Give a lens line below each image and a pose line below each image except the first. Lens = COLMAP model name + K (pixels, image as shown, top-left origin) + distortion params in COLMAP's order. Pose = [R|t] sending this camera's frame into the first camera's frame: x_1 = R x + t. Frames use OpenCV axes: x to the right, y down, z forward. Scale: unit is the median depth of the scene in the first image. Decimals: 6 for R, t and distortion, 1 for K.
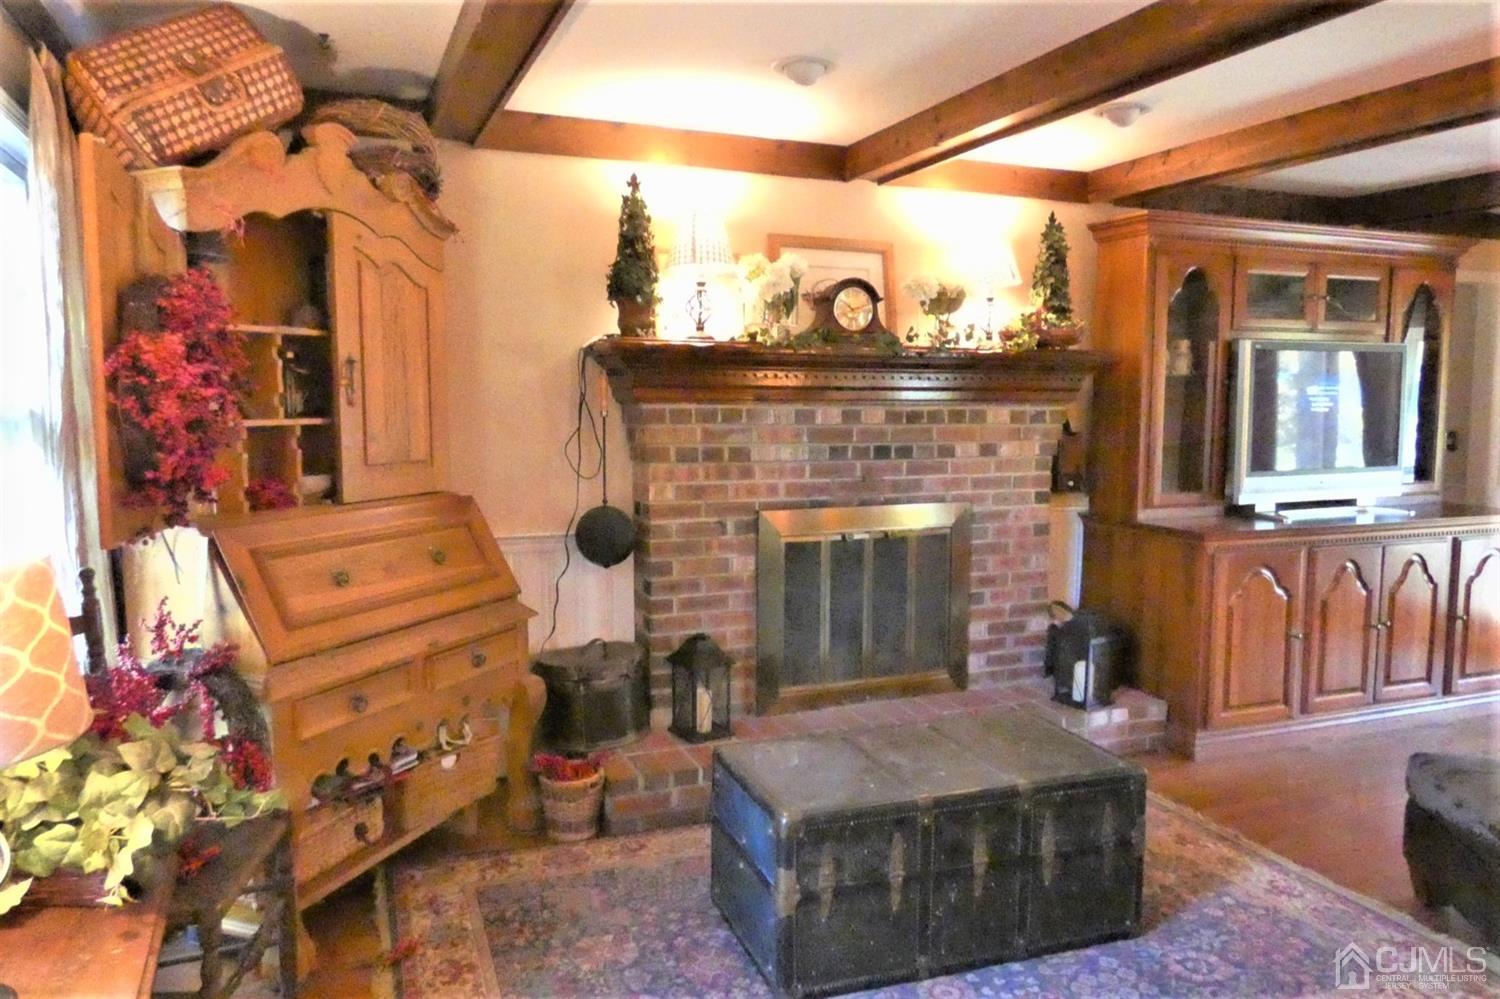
lens RADIAL K [[1069.7, 0, 748.5], [0, 1069.7, 497.6], [0, 0, 1]] dist [-0.000363, 0.000440]
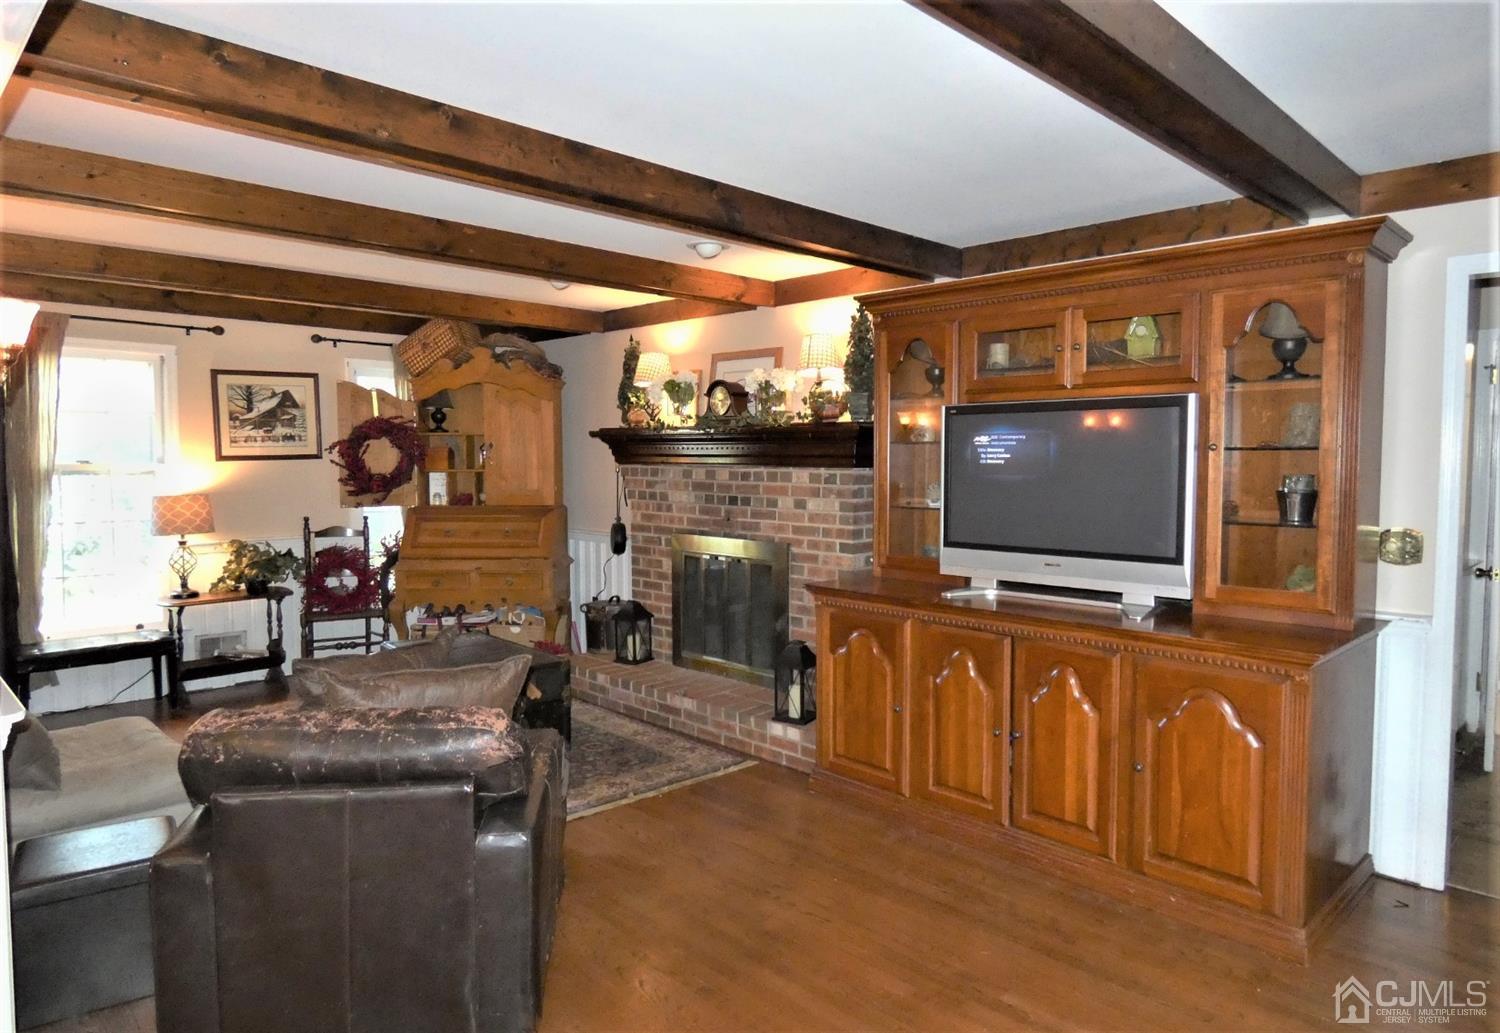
lens RADIAL K [[917.9, 0, 749.8], [0, 917.9, 513.5], [0, 0, 1]] dist [-0.010188, -0.002181]
pose [[0.381233, 0.054579, -0.922866, 1.257177], [-0.094374, 0.995338, 0.019879, -0.051876], [0.919649, 0.079516, 0.384607, 0.559056]]
